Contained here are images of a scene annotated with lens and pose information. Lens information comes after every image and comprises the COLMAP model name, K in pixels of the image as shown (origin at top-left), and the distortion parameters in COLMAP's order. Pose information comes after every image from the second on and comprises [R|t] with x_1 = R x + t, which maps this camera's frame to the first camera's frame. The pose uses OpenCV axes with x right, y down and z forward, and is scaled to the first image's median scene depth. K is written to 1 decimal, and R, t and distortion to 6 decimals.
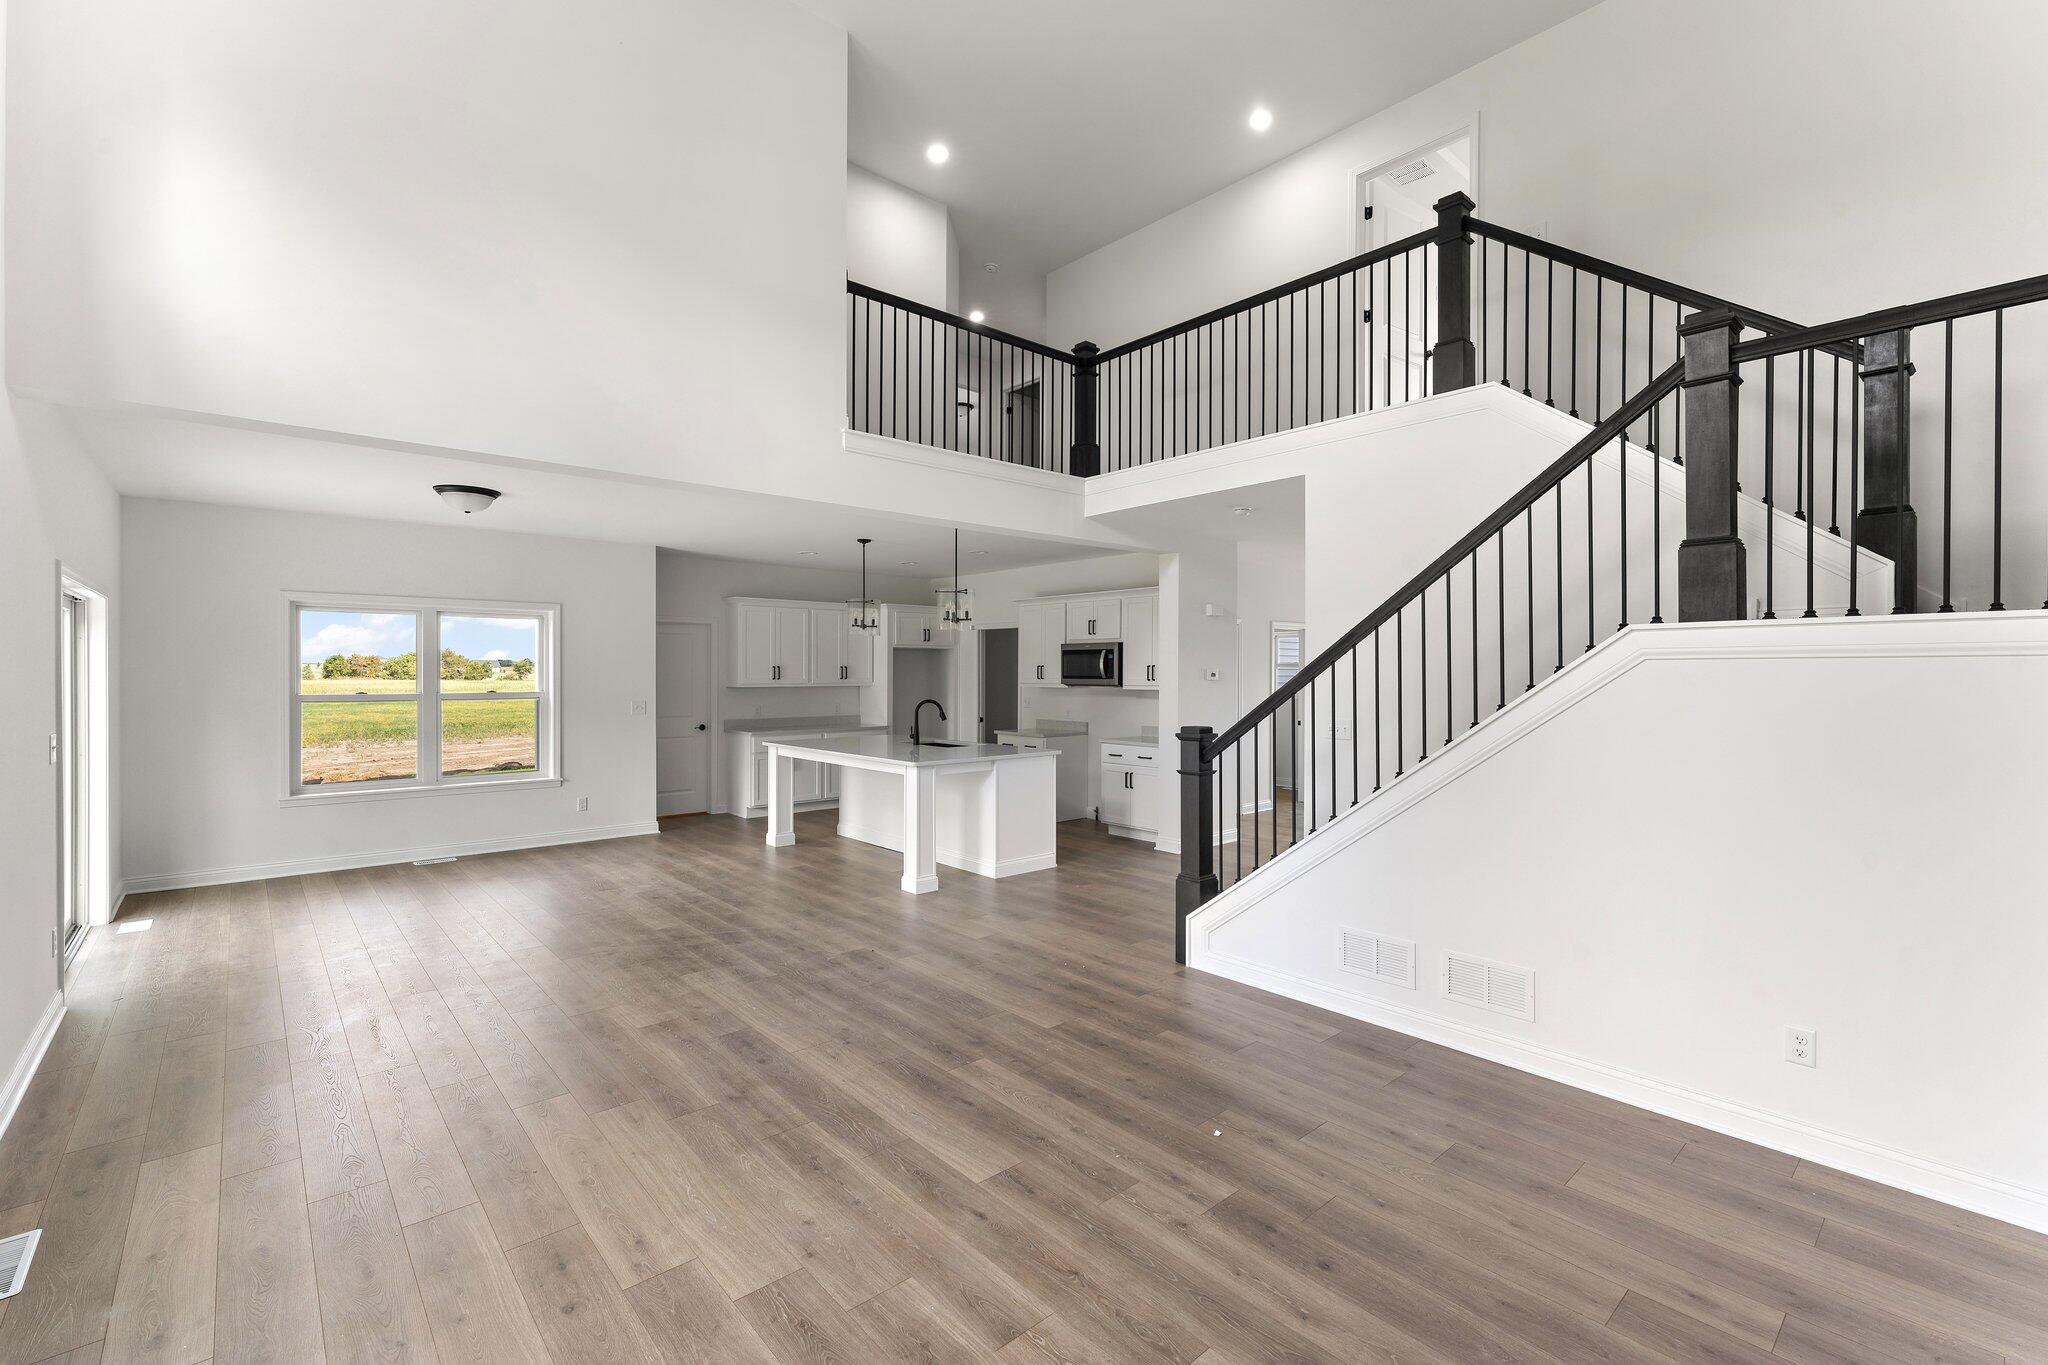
lens RADIAL K [[882.9, 0, 1023.0], [0, 882.9, 673.1], [0, 0, 1]] dist [-0.000875, -0.000129]
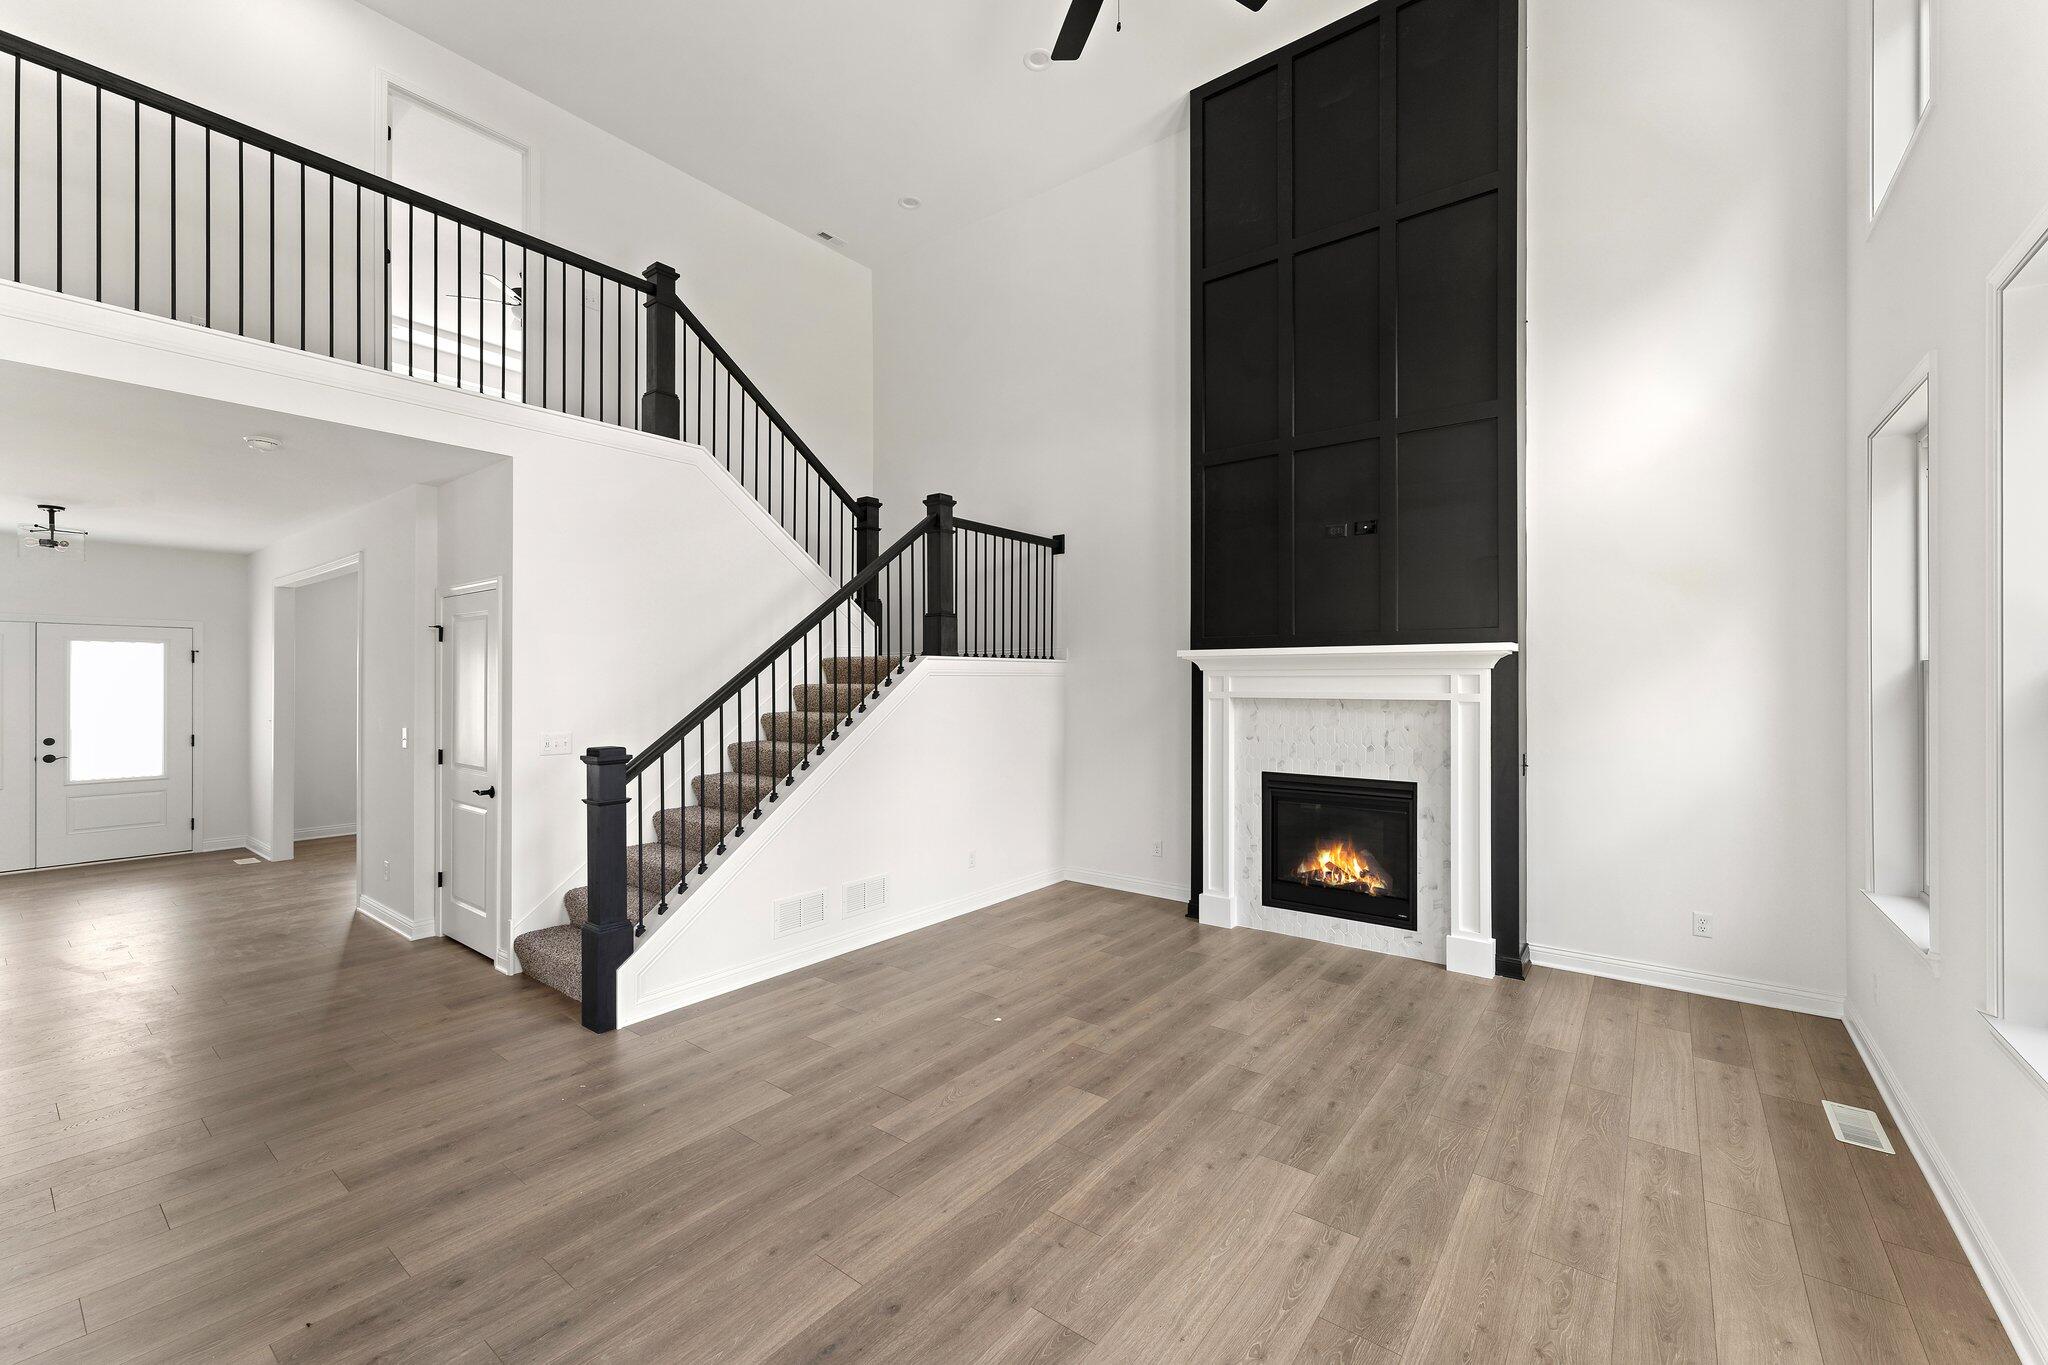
lens RADIAL K [[824.8, 0, 1013.8], [0, 824.8, 682.1], [0, 0, 1]] dist [0.001868, 0.000201]
pose [[-0.178739, -0.001270, 0.983896, -0.493476], [0.001092, 0.999998, 0.001490, -0.002334], [-0.983896, 0.001340, -0.178737, 0.568777]]
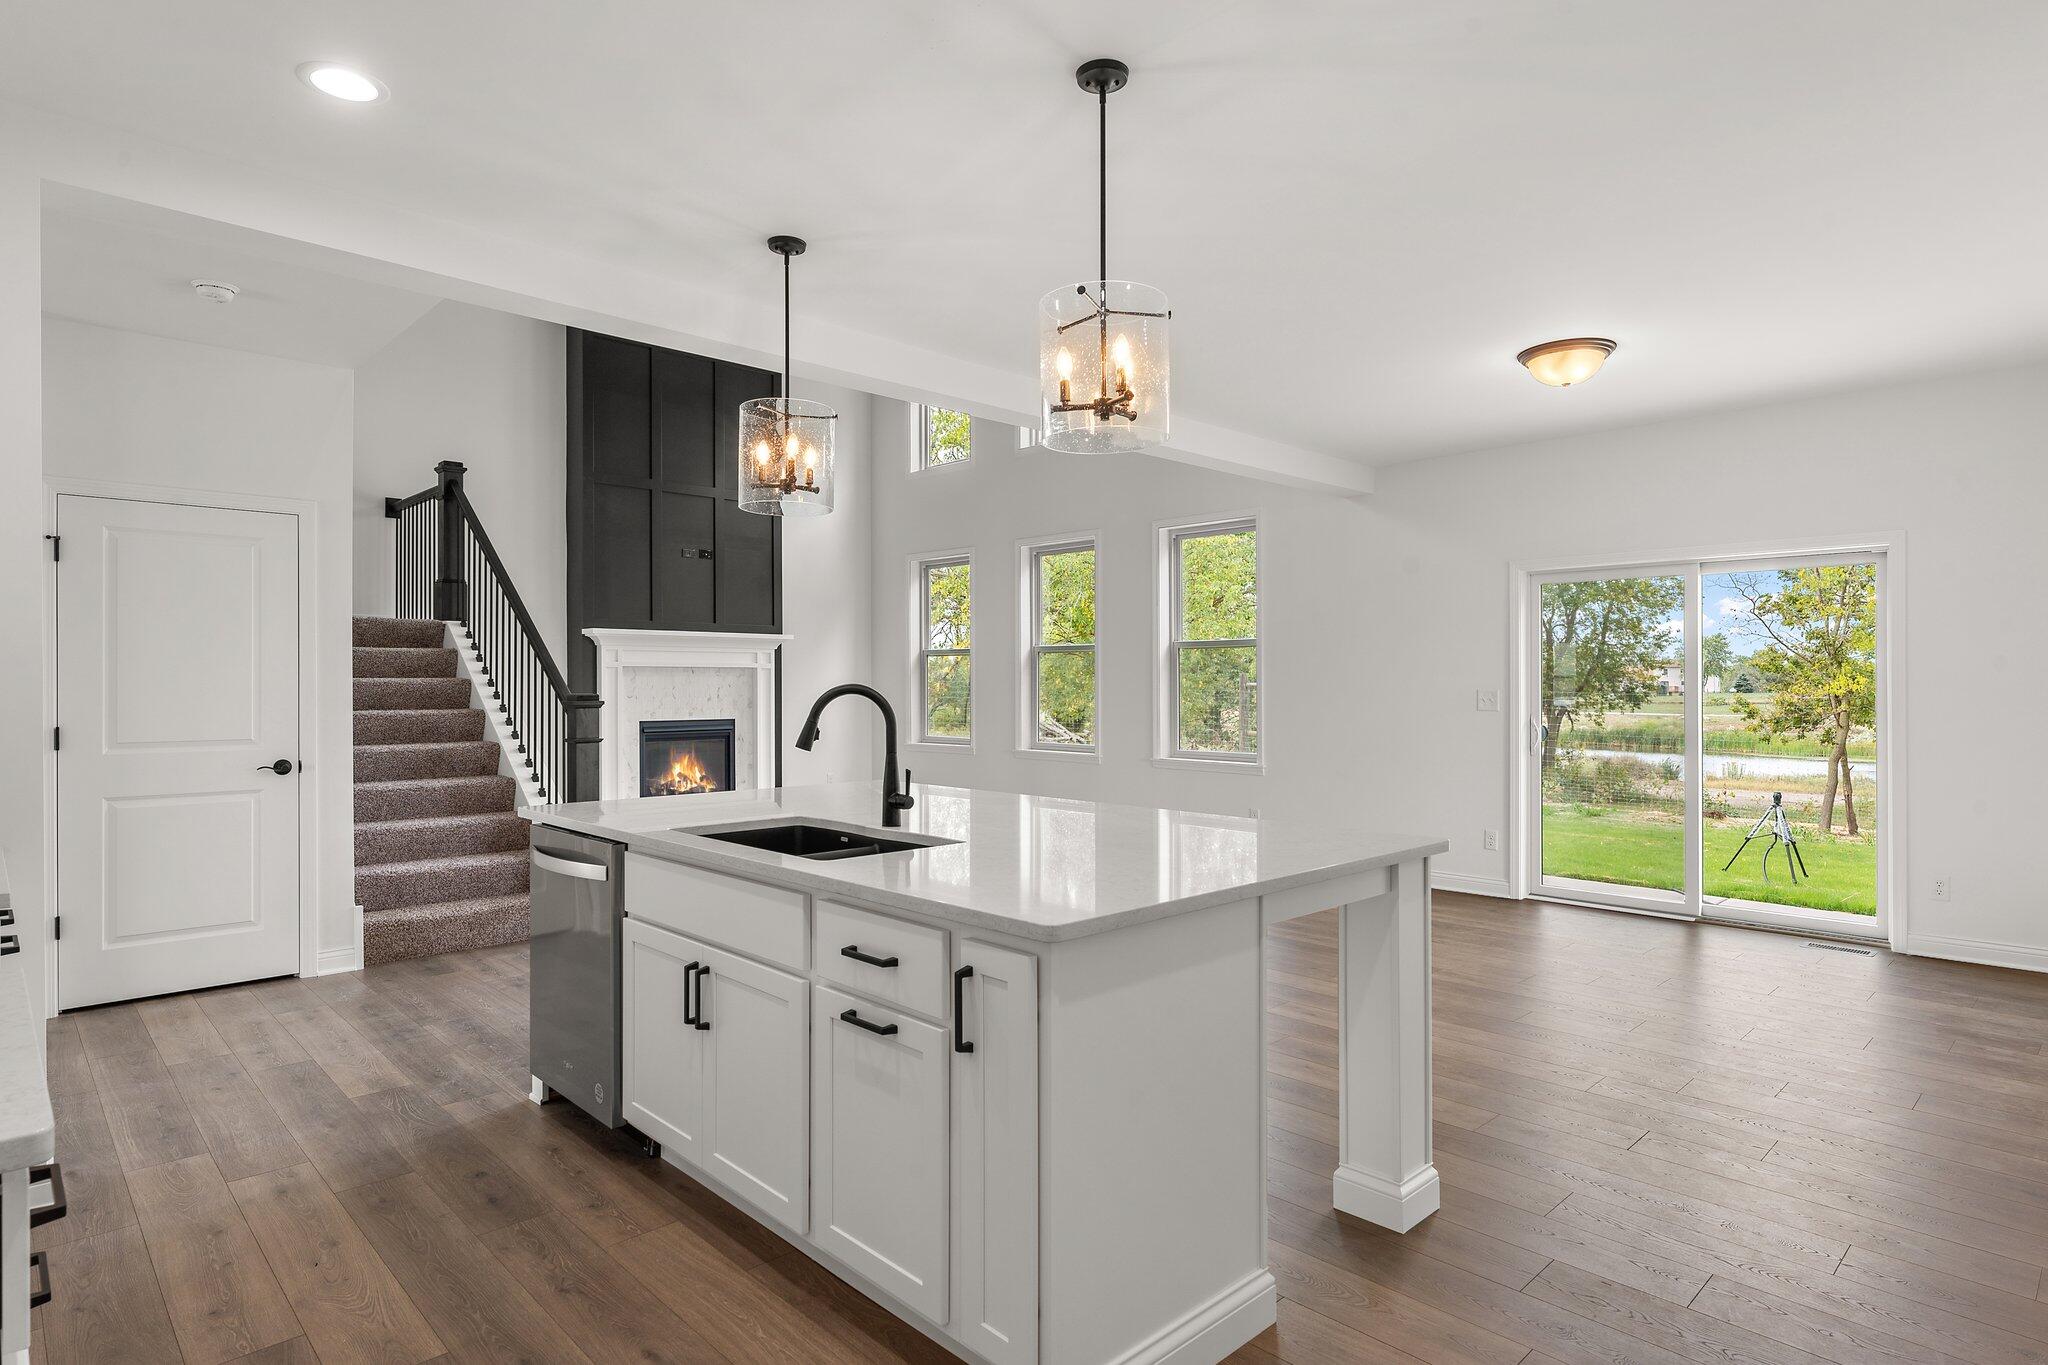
lens RADIAL K [[1101.8, 0, 1015.3], [0, 1101.8, 684.7], [0, 0, 1]] dist [-0.002040, -0.000588]
pose [[-0.999457, 0.000051, -0.032940, -0.183687], [-0.000050, 0.999995, 0.003073, 0.034659], [0.032940, 0.003073, -0.999453, 1.687233]]
